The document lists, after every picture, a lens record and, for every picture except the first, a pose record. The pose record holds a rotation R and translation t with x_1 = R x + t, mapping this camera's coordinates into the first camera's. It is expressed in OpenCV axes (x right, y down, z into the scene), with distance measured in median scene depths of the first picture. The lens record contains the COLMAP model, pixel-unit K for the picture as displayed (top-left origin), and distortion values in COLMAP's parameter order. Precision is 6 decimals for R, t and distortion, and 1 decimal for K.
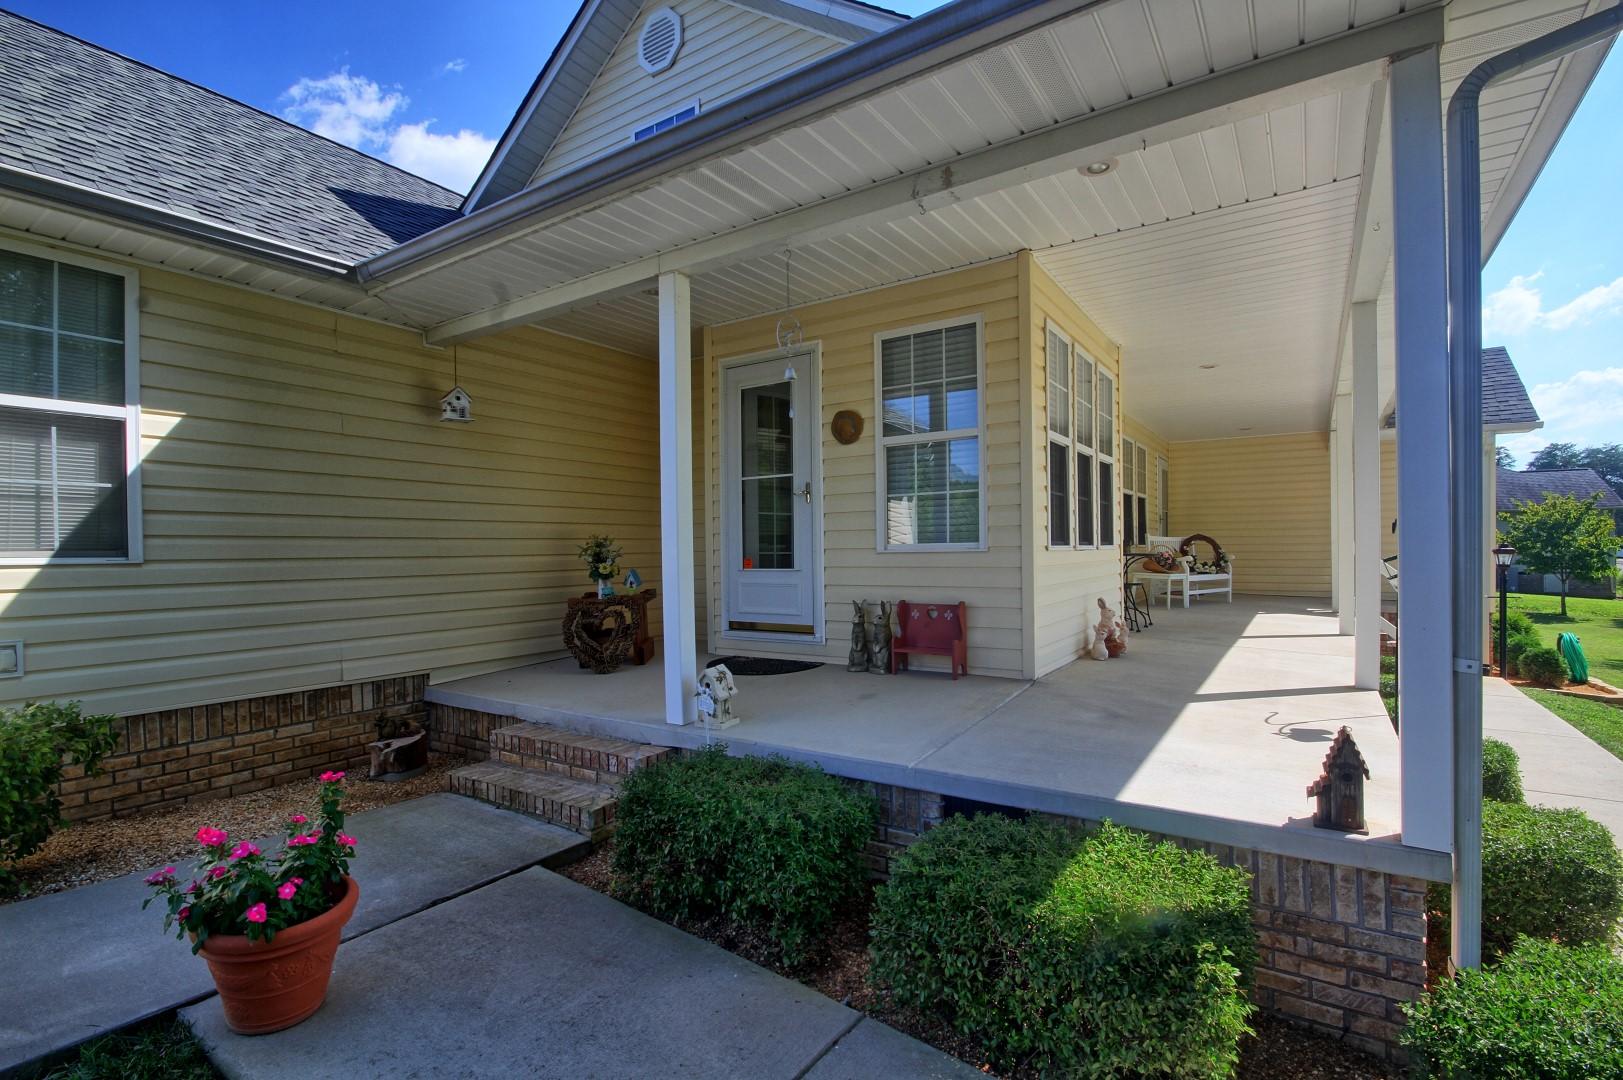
lens RADIAL K [[746.2, 0, 829.1], [0, 746.2, 552.0], [0, 0, 1]] dist [-0.000375, -0.002790]
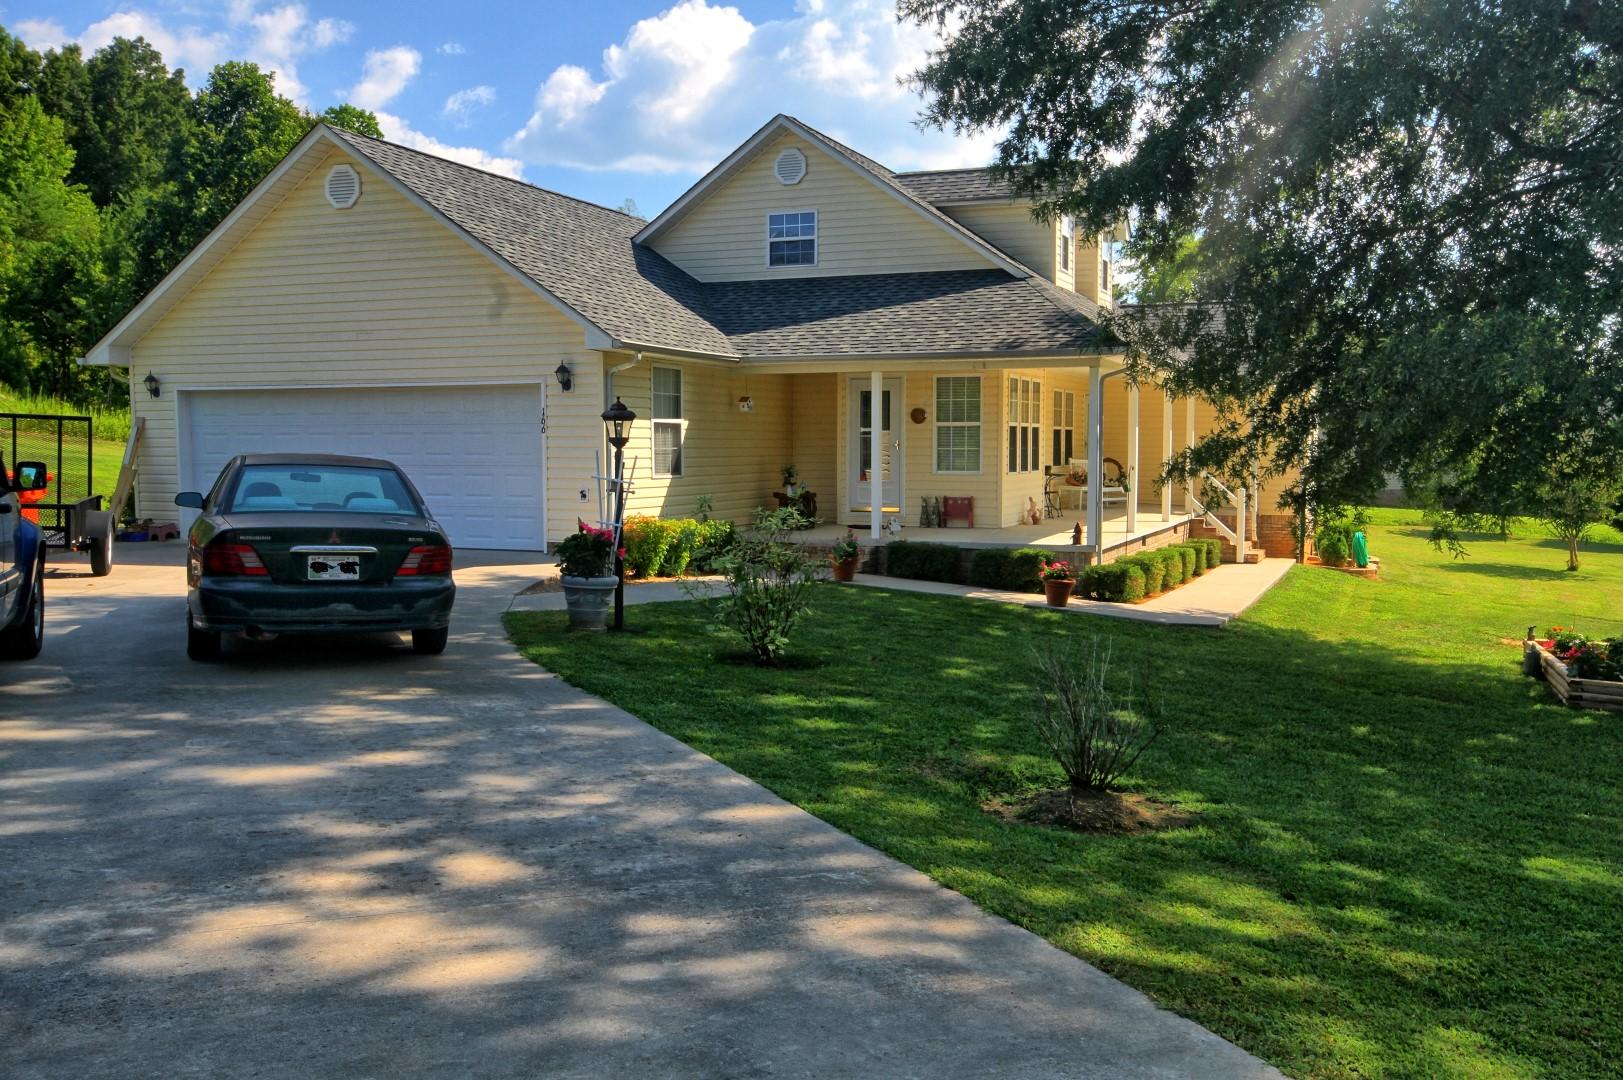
lens RADIAL K [[1437.2, 0, 808.2], [0, 1437.2, 534.8], [0, 0, 1]] dist [0.007076, -0.008585]
pose [[0.985818, 0.004176, 0.167766, -1.019937], [-0.014694, 0.997999, 0.061503, -0.077759], [-0.167174, -0.063096, 0.983906, -3.159532]]
